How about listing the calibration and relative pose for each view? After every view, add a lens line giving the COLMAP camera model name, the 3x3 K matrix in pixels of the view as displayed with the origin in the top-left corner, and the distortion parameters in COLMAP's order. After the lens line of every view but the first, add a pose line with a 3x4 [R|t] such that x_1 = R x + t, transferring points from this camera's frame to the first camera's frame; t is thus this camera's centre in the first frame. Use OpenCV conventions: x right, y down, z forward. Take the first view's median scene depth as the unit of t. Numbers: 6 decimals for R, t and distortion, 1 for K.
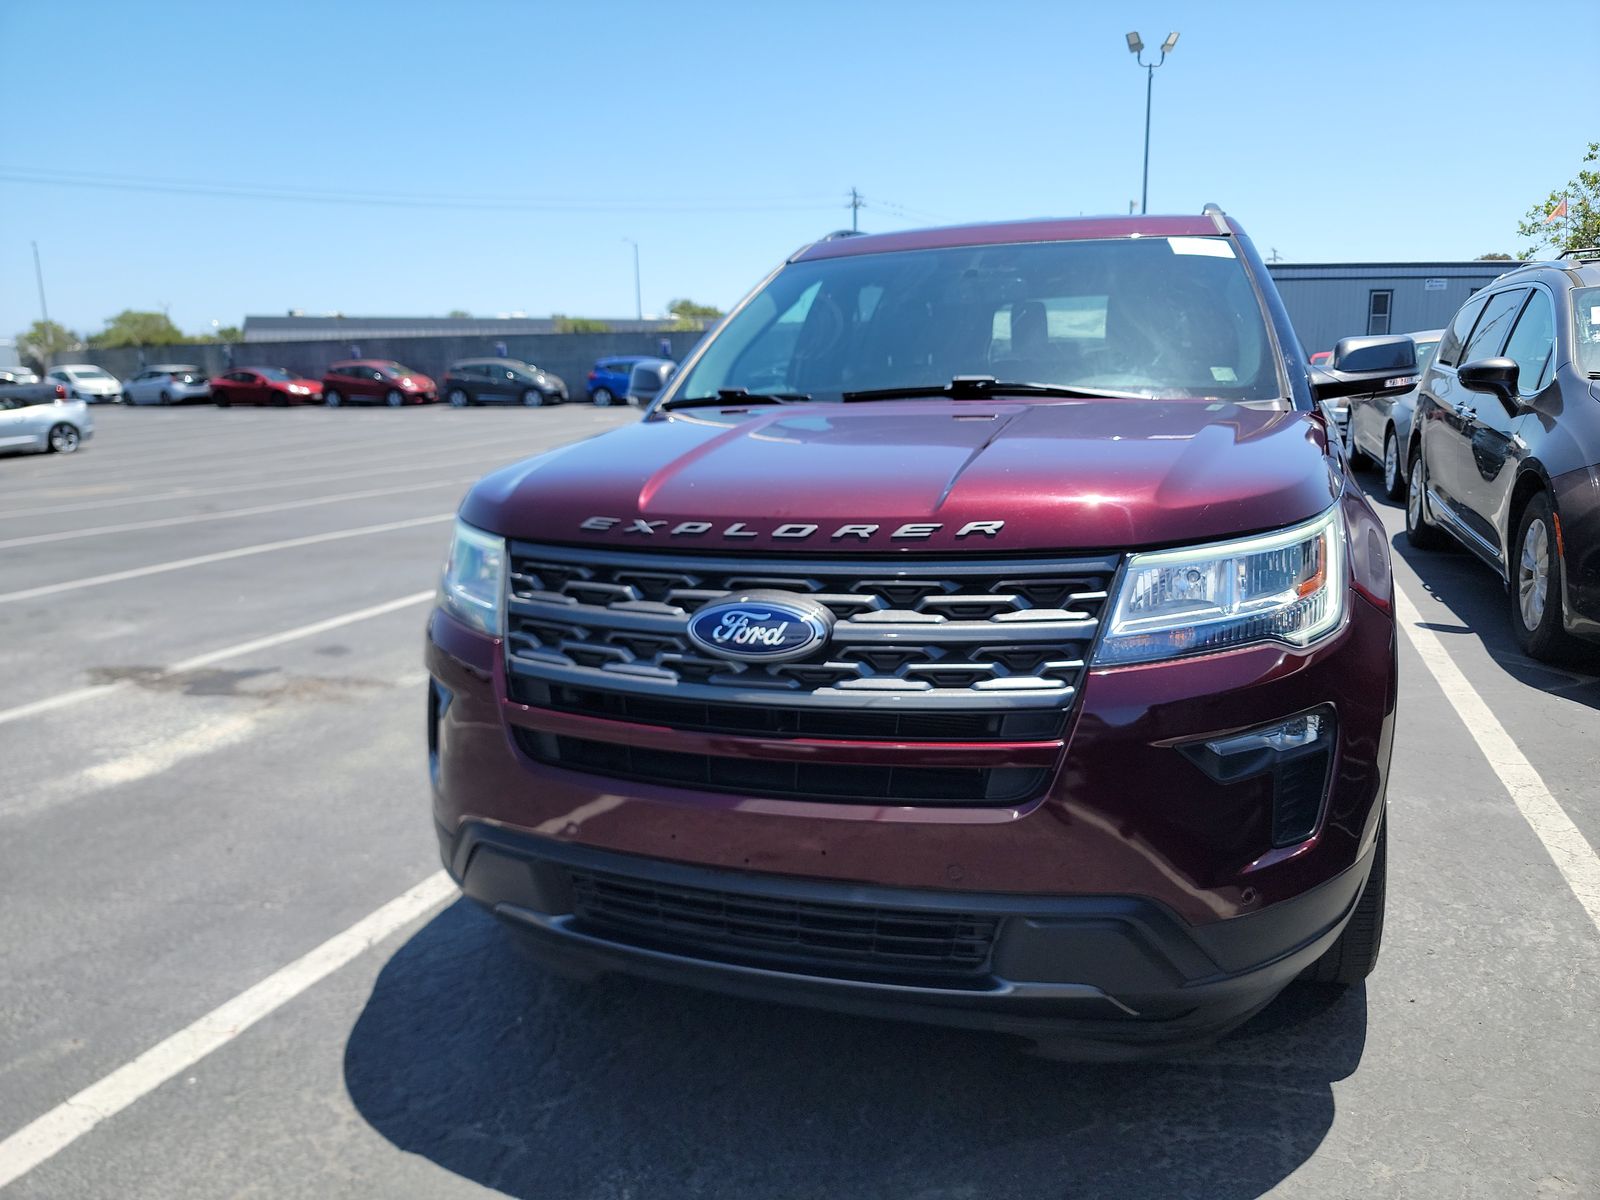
lens RADIAL K [[1117.5, 0, 856.1], [0, 1117.5, 595.5], [0, 0, 1]] dist [0.033726, -0.028612]
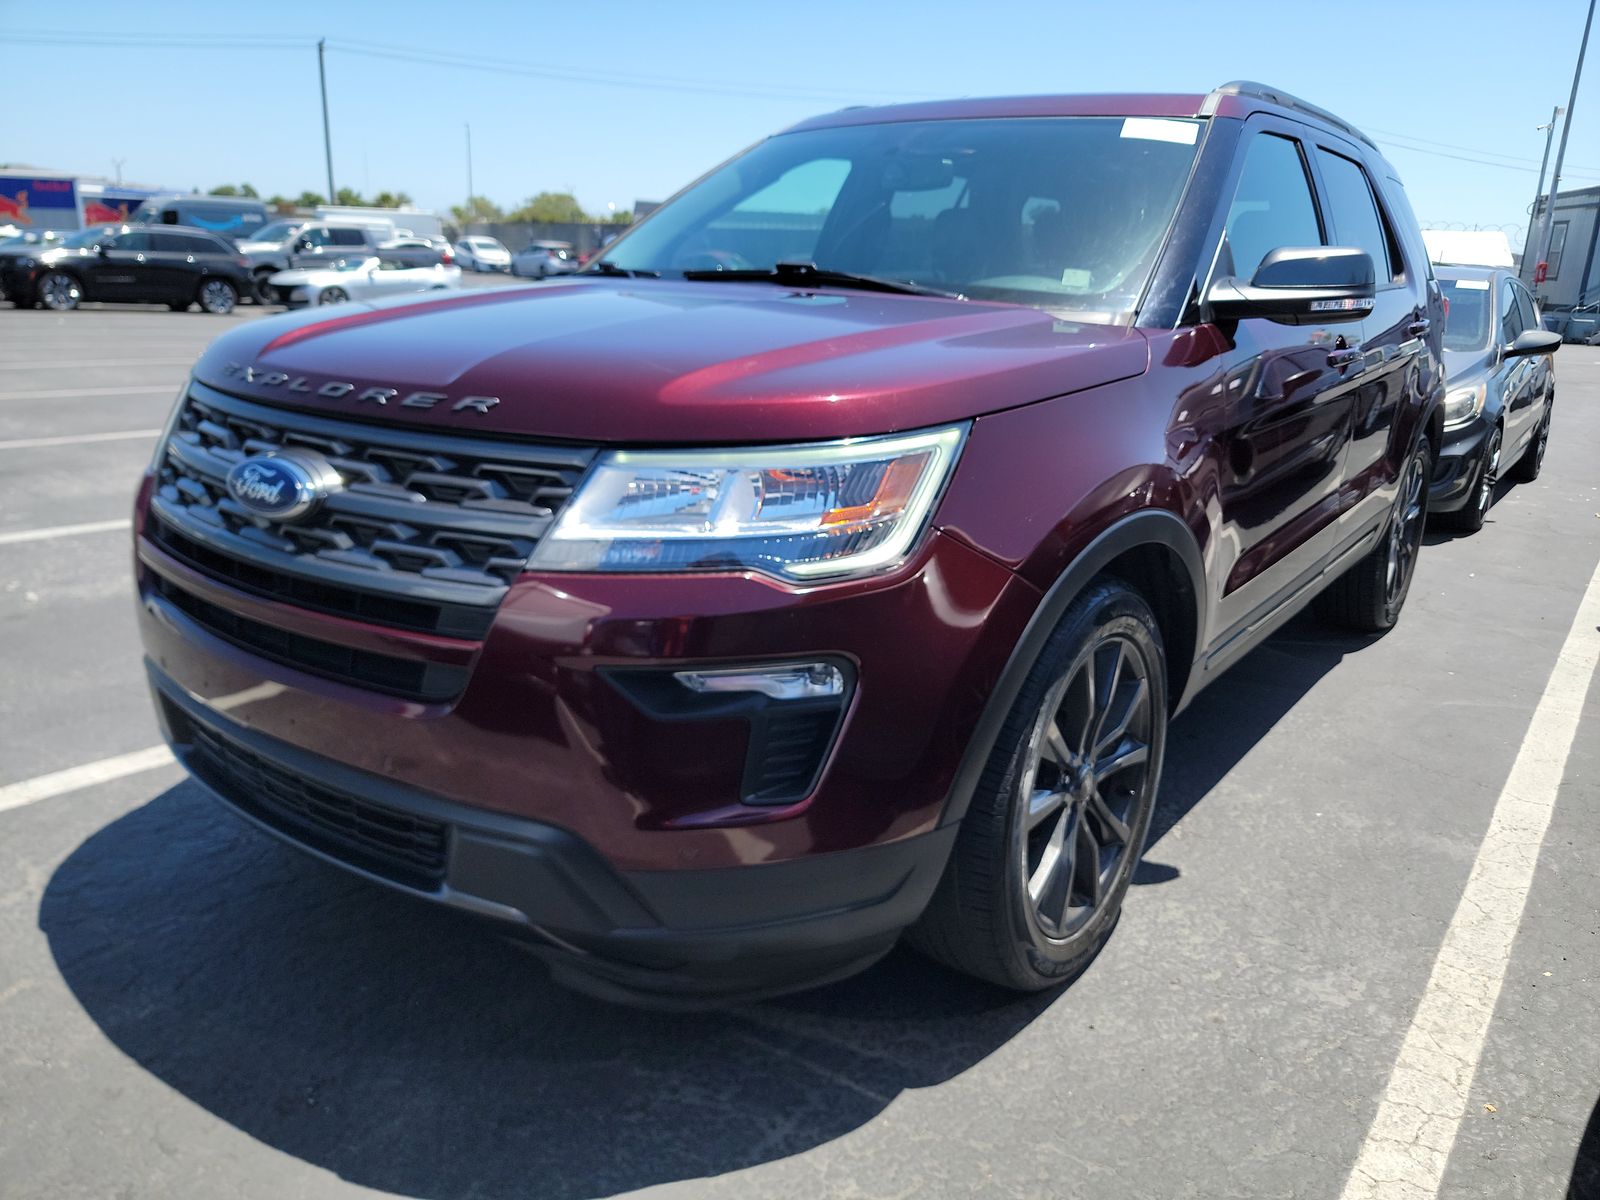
lens RADIAL K [[1117.5, 0, 856.1], [0, 1117.5, 595.5], [0, 0, 1]] dist [0.033726, -0.028612]
pose [[0.953048, 0.142999, -0.266929, 0.503016], [-0.122011, 0.988095, 0.093712, -0.022221], [0.277152, -0.056744, 0.959149, 0.150510]]
